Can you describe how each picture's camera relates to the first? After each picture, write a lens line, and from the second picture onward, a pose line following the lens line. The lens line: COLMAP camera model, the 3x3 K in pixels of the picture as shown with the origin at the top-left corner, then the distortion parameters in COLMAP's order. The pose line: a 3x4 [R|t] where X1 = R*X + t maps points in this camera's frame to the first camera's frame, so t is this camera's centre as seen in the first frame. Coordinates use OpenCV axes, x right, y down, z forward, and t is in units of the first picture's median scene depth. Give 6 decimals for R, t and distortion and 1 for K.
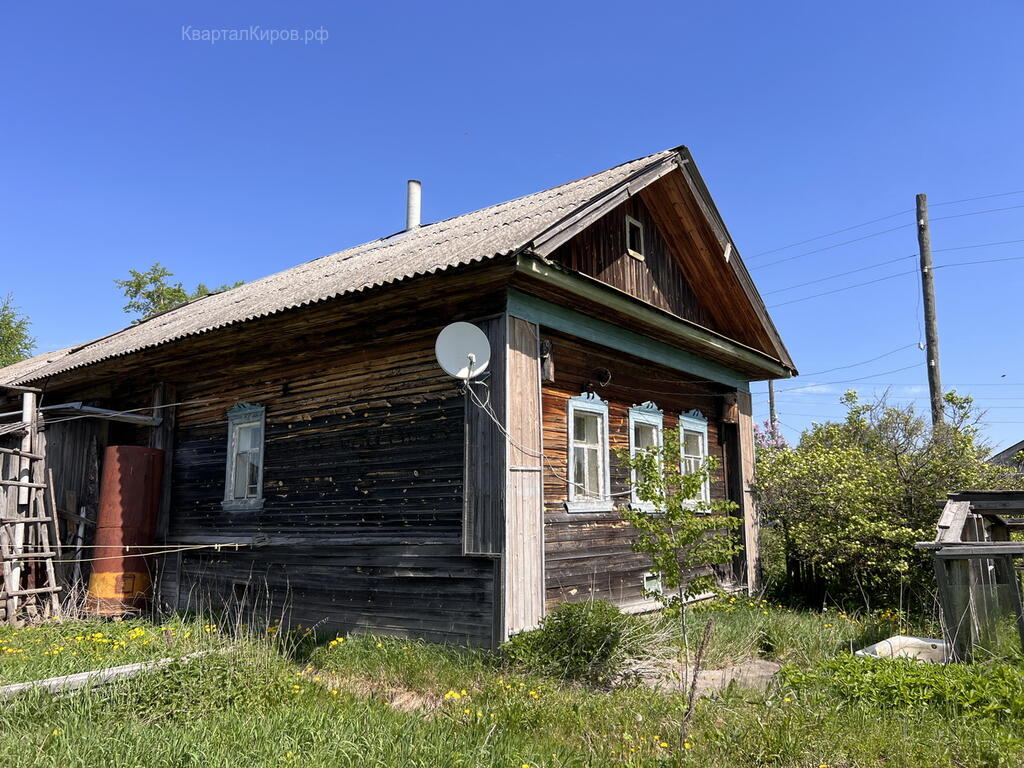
lens RADIAL K [[784.7, 0, 529.9], [0, 784.7, 389.5], [0, 0, 1]] dist [0.048012, -0.046657]
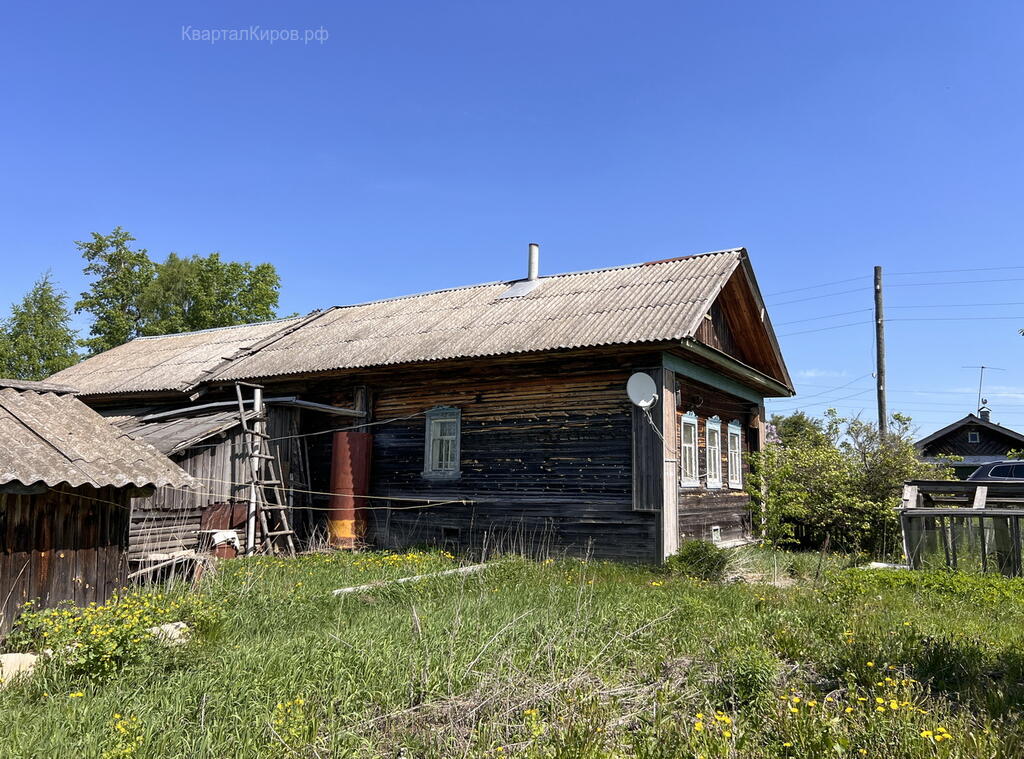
lens RADIAL K [[784.7, 0, 546.5], [0, 784.7, 375.0], [0, 0, 1]] dist [0.048012, -0.046657]
pose [[0.992613, 0.040255, 0.114449, -0.368697], [-0.042019, 0.999032, 0.013040, -0.072208], [-0.113813, -0.017752, 0.993344, -0.500453]]
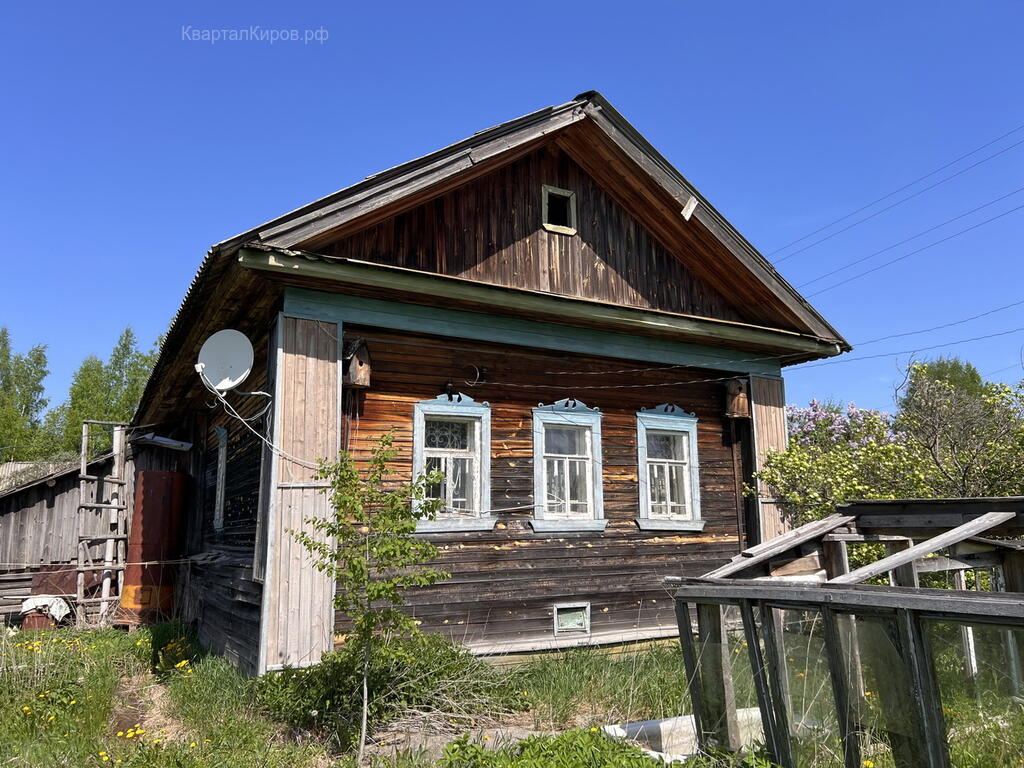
lens RADIAL K [[784.7, 0, 505.7], [0, 784.7, 388.3], [0, 0, 1]] dist [0.048012, -0.046657]
pose [[0.912148, -0.073980, -0.403129, 0.451119], [0.067332, 0.997259, -0.030660, 0.026589], [0.404292, 0.000823, 0.914630, 0.209737]]
